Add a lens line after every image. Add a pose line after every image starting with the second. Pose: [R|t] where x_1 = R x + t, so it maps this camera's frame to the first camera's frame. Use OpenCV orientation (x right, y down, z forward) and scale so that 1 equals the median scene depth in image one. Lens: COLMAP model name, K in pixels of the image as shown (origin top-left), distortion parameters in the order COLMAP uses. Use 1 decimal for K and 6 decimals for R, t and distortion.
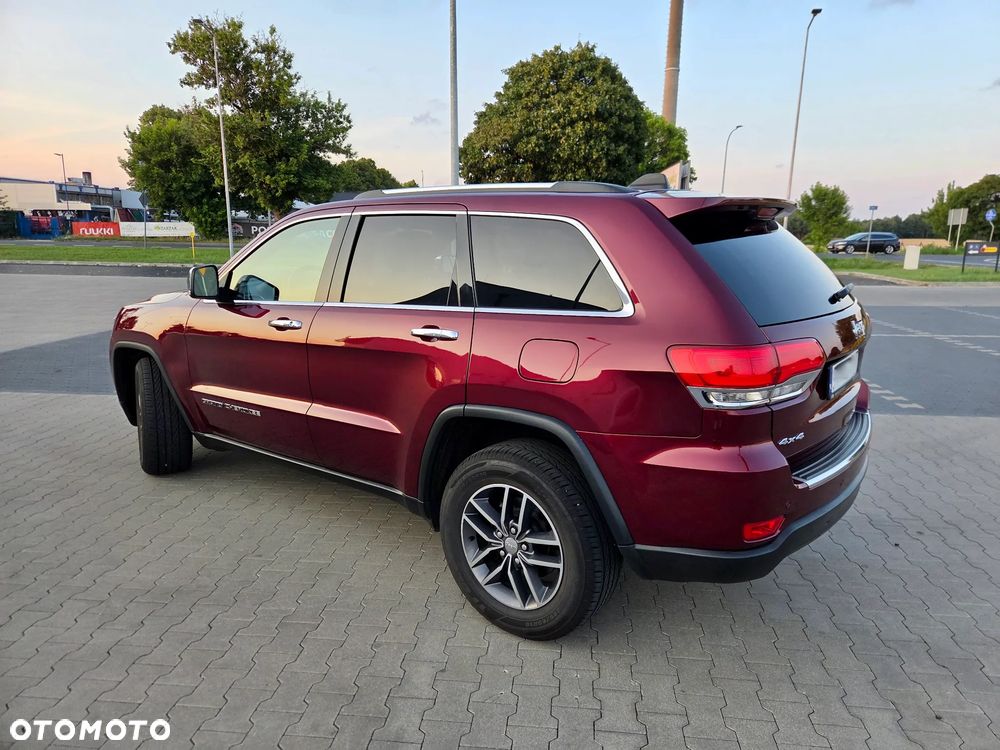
lens RADIAL K [[664.7, 0, 505.0], [0, 664.7, 375.6], [0, 0, 1]] dist [0.076710, -0.058474]
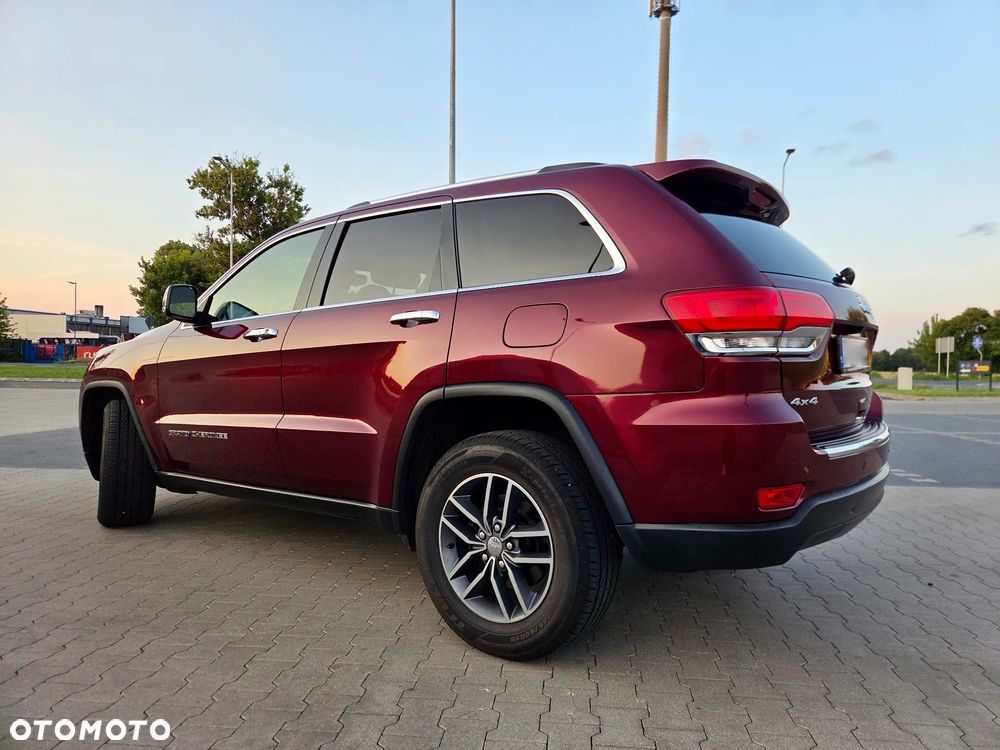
lens RADIAL K [[669.2, 0, 504.5], [0, 669.2, 373.4], [0, 0, 1]] dist [0.071607, -0.056561]
pose [[0.999991, 0.003556, 0.002485, 0.004606], [-0.003013, 0.981442, -0.191738, 0.048663], [-0.003121, 0.191728, 0.981443, 0.021826]]
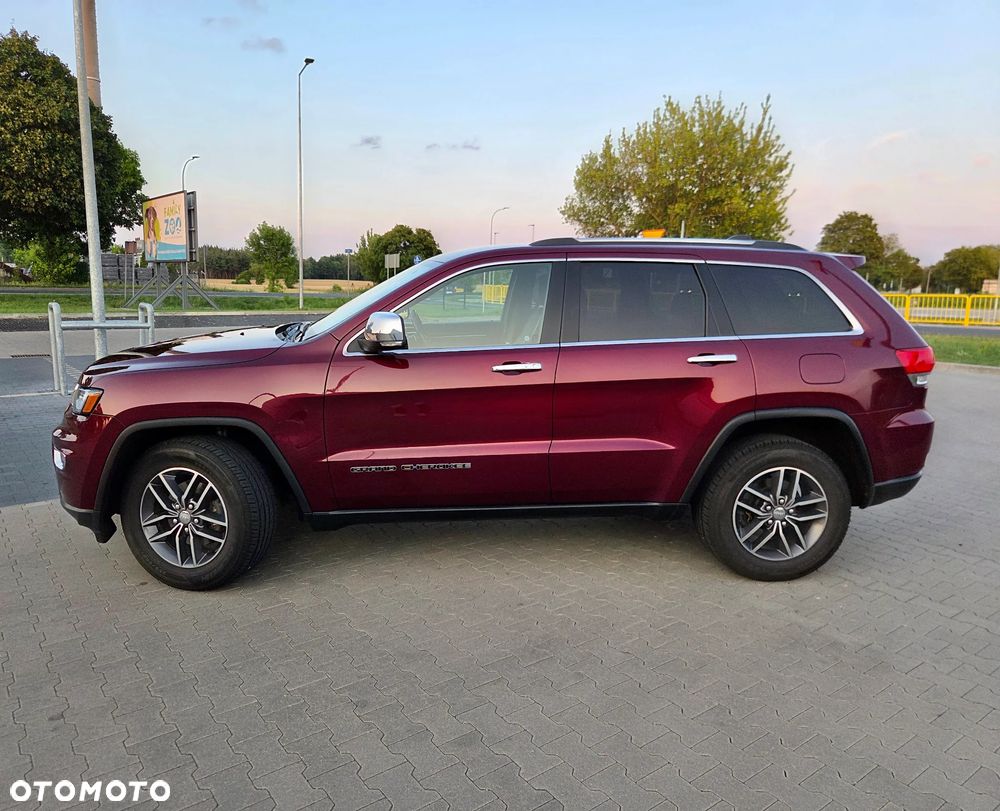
lens RADIAL K [[726.0, 0, 472.5], [0, 726.0, 407.5], [0, 0, 1]] dist [0.029473, -0.004786]
pose [[0.751432, -0.110063, 0.650566, -0.330616], [0.125444, 0.991836, 0.022907, -0.015334], [-0.647776, 0.064397, 0.759104, 0.068479]]
